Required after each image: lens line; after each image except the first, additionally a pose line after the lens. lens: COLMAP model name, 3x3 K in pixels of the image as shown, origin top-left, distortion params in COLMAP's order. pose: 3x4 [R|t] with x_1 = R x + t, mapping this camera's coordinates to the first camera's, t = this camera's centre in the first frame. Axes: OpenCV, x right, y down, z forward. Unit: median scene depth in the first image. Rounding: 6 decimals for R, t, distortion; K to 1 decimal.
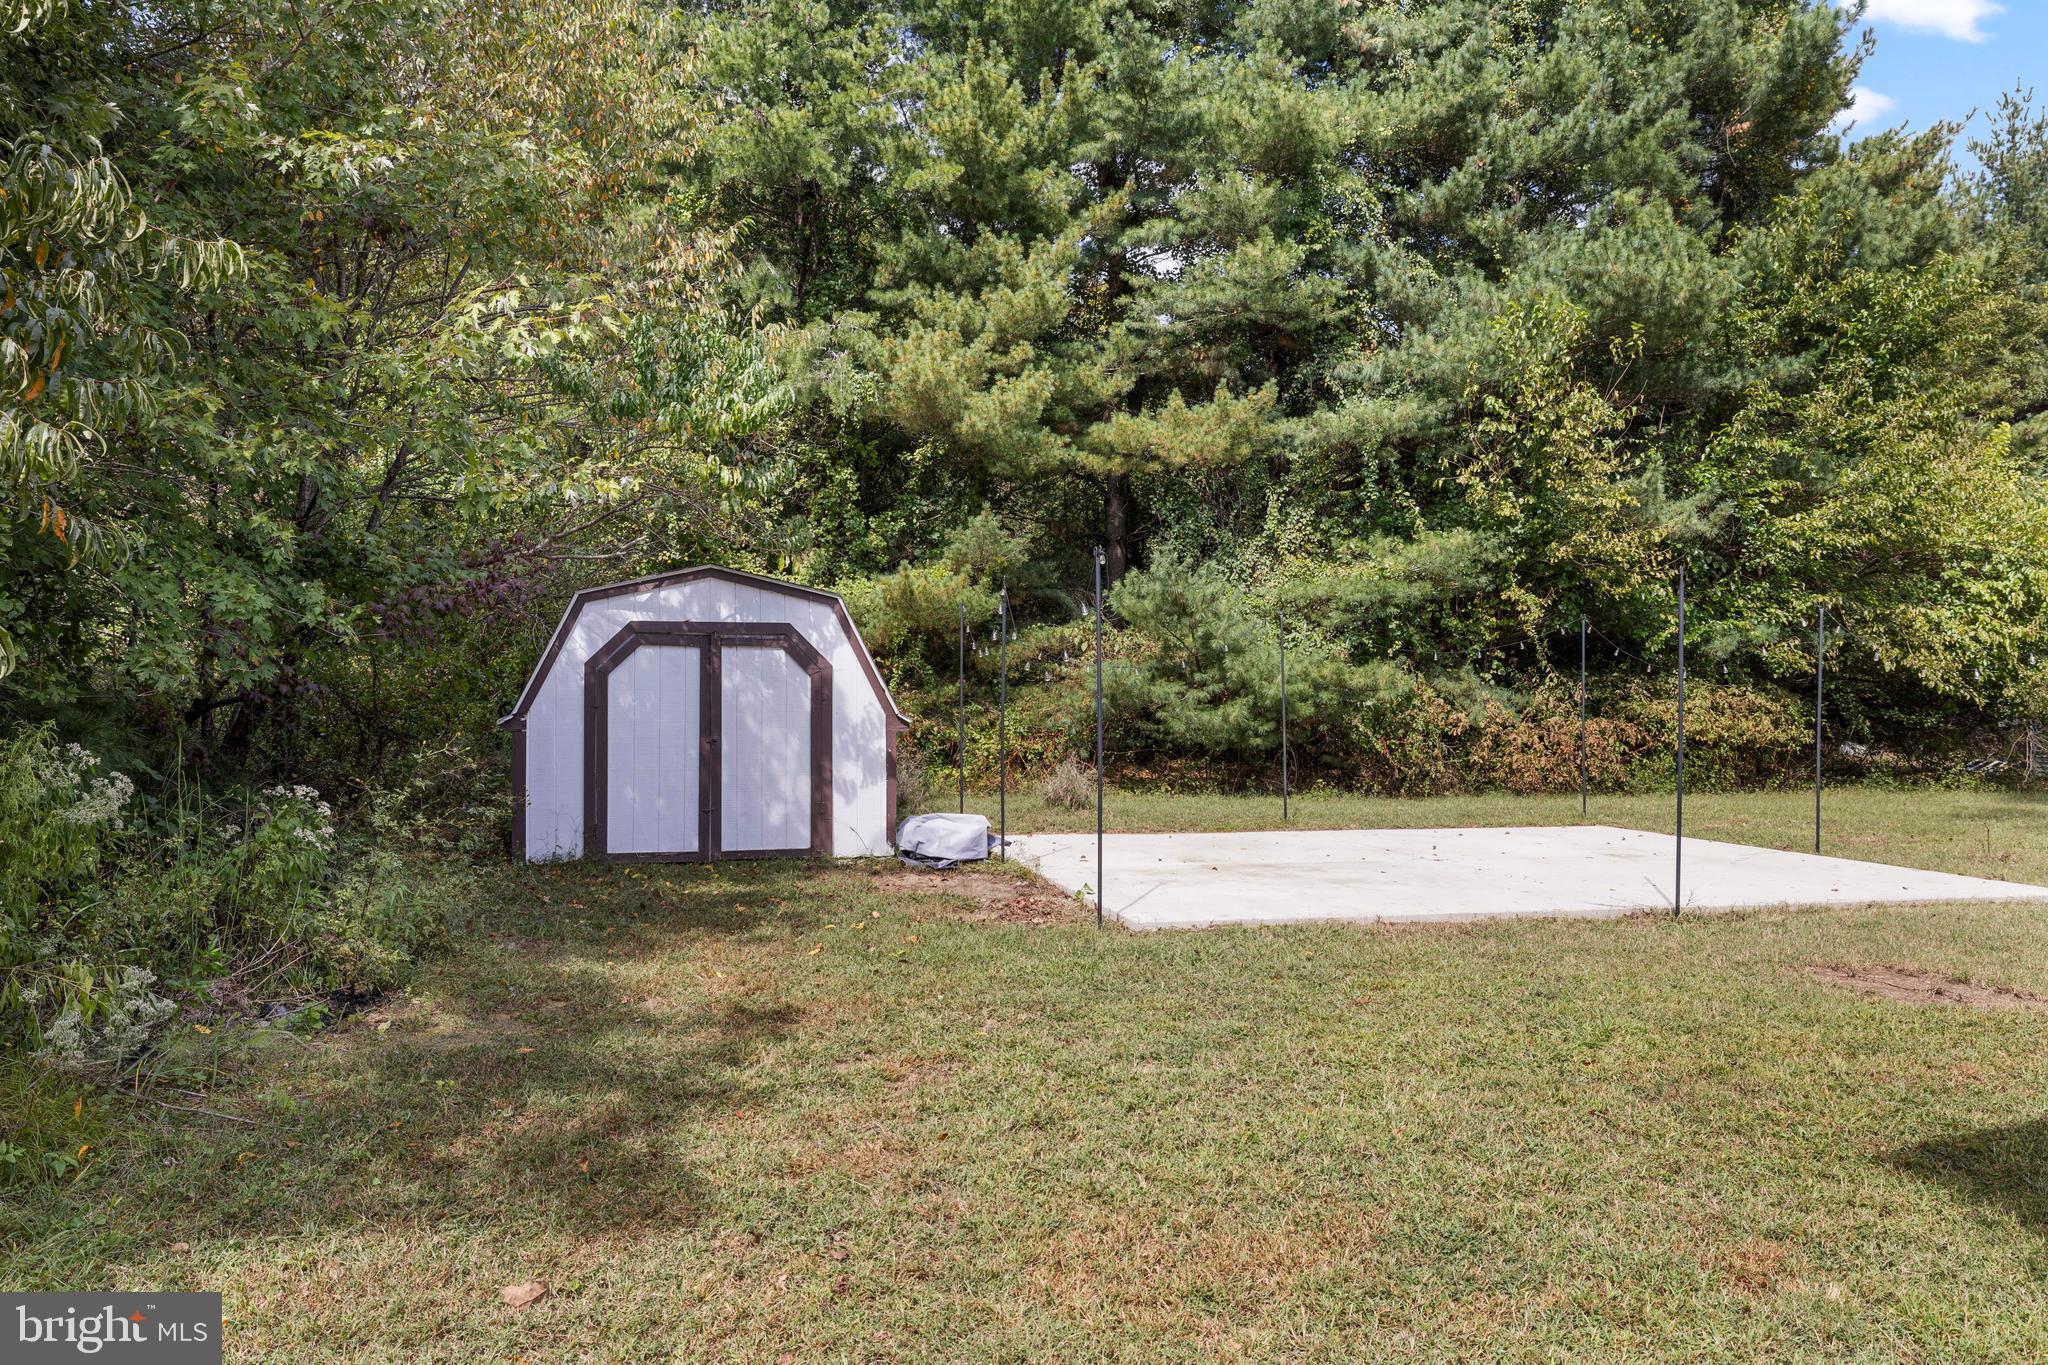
lens RADIAL K [[1469.0, 0, 1026.1], [0, 1469.0, 684.3], [0, 0, 1]] dist [0.012117, 0.001320]
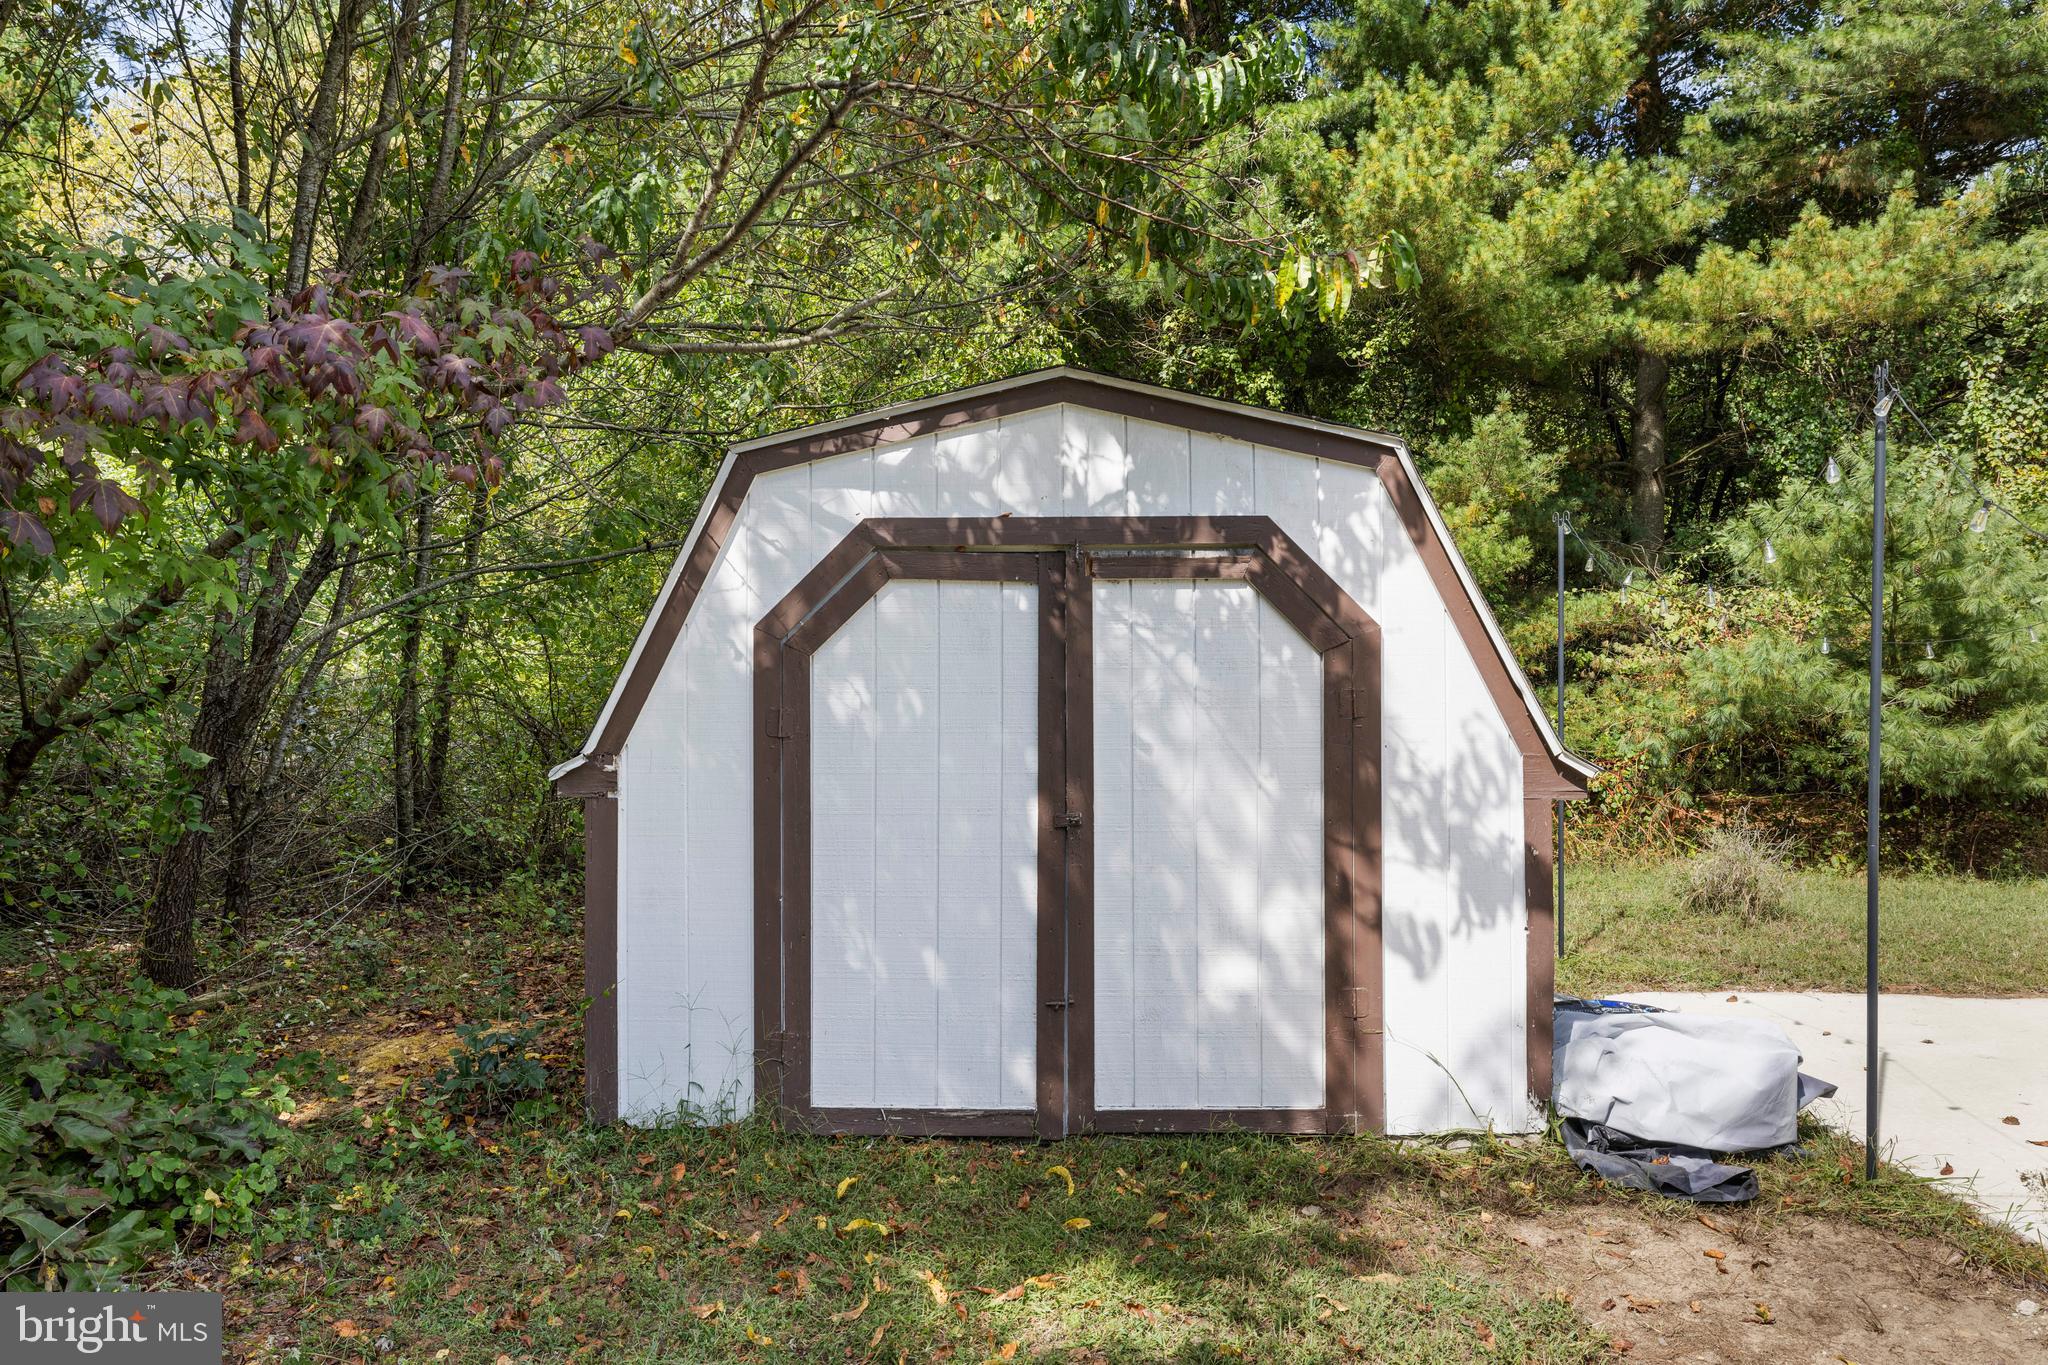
lens RADIAL K [[1469.0, 0, 1030.5], [0, 1469.0, 680.0], [0, 0, 1]] dist [0.012117, 0.001320]
pose [[0.970426, -0.009348, -0.241218, -0.070944], [0.007447, 0.999934, -0.008790, 0.002202], [0.241284, 0.006734, 0.970431, 0.339595]]
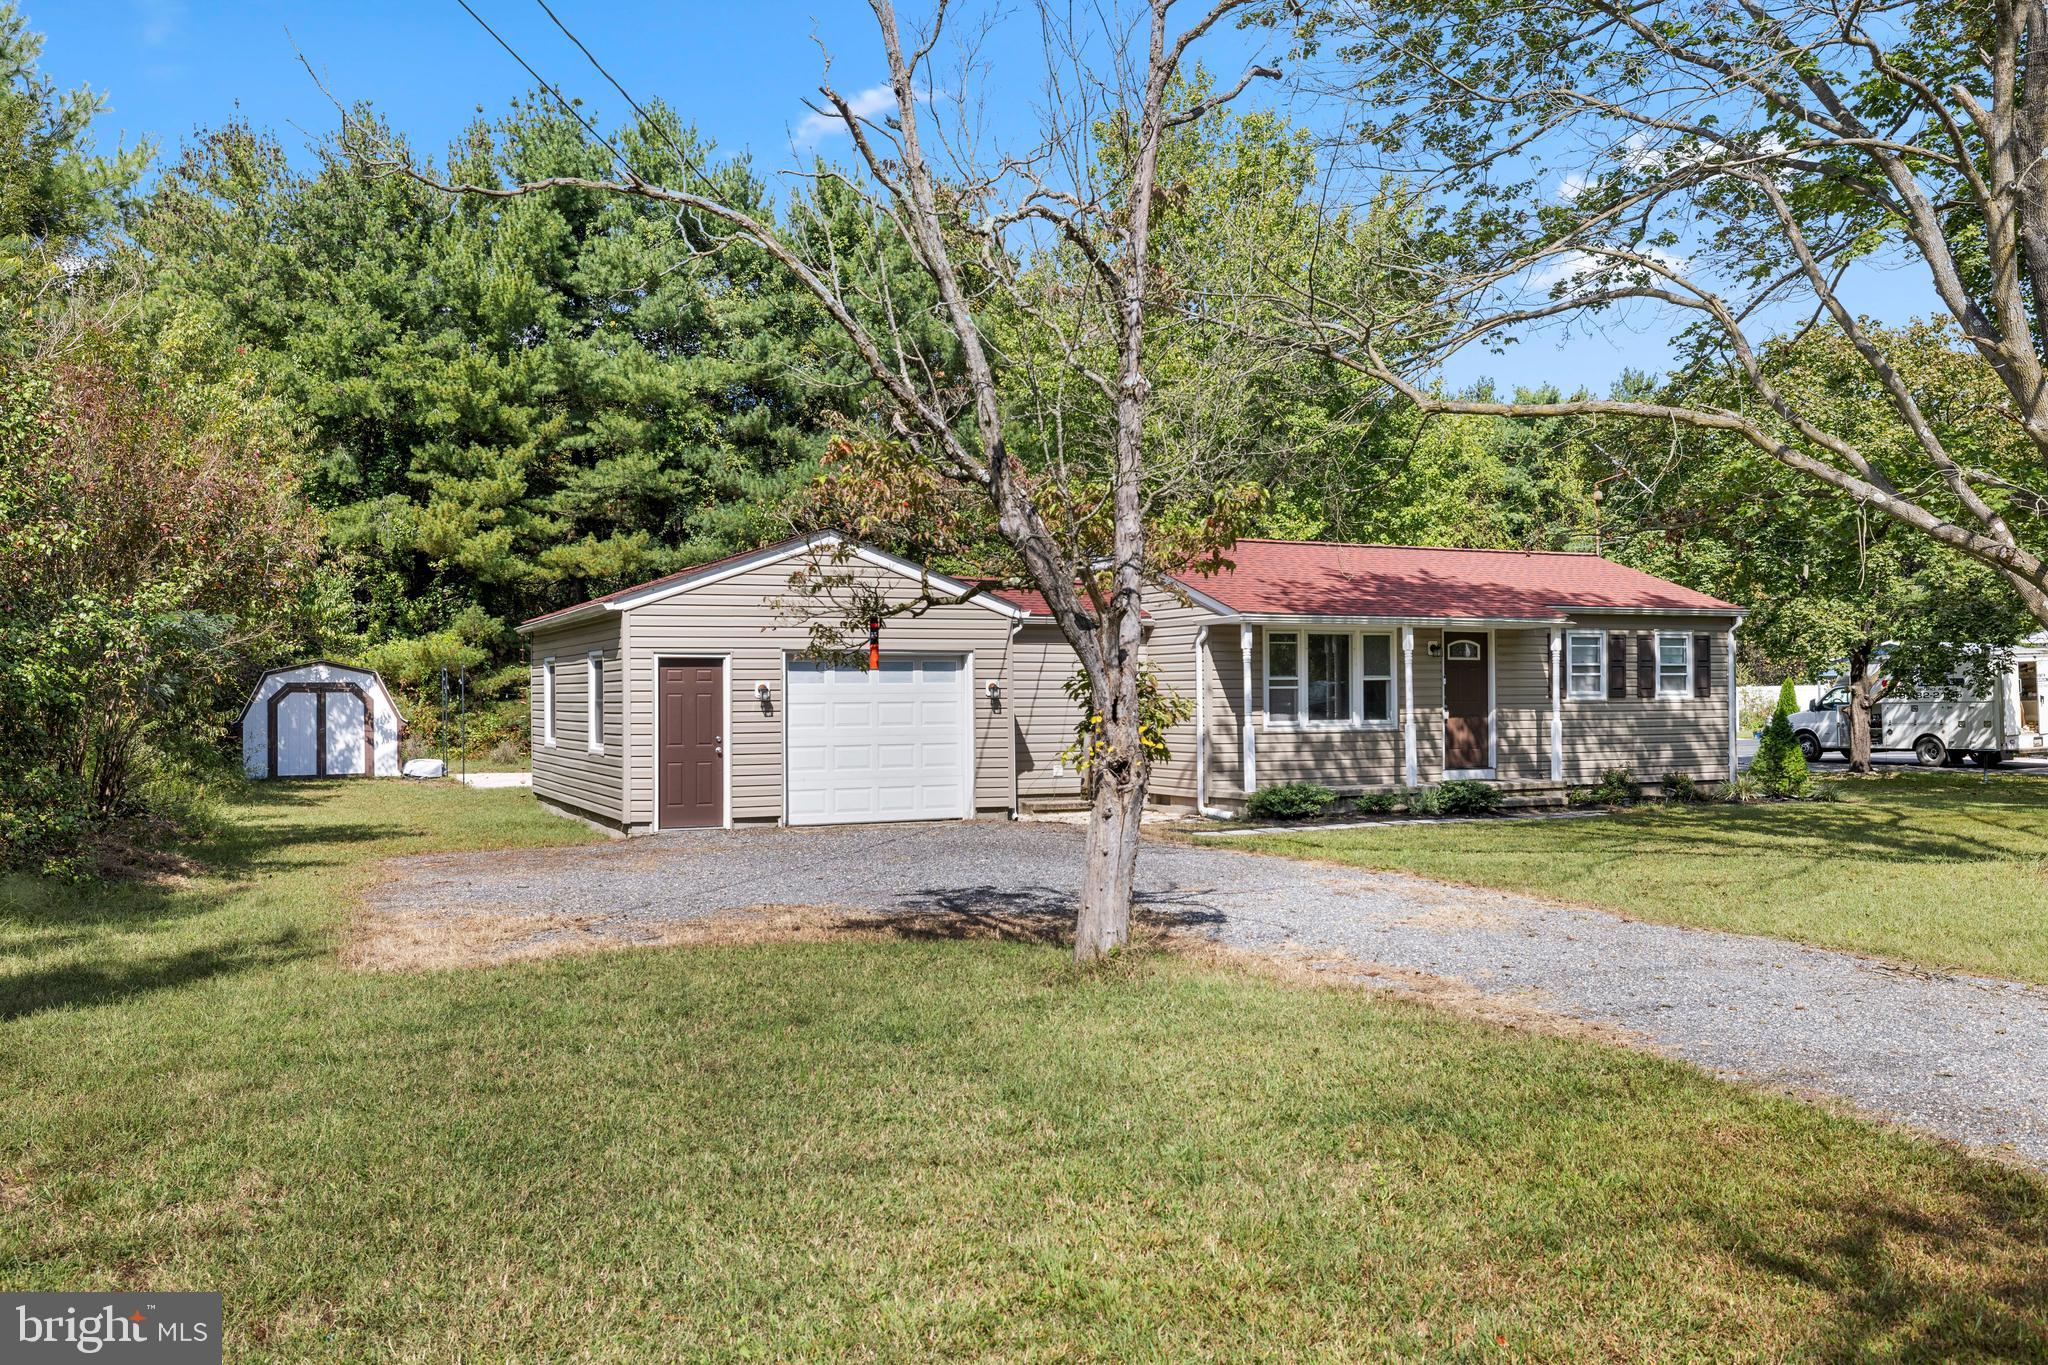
lens RADIAL K [[1638.3, 0, 1012.4], [0, 1638.3, 685.6], [0, 0, 1]] dist [0.000822, 0.010897]
pose [[0.977748, -0.007299, 0.209654, 0.191250], [0.006920, 0.999973, 0.002542, -0.019848], [-0.209667, -0.001035, 0.977772, -1.073289]]
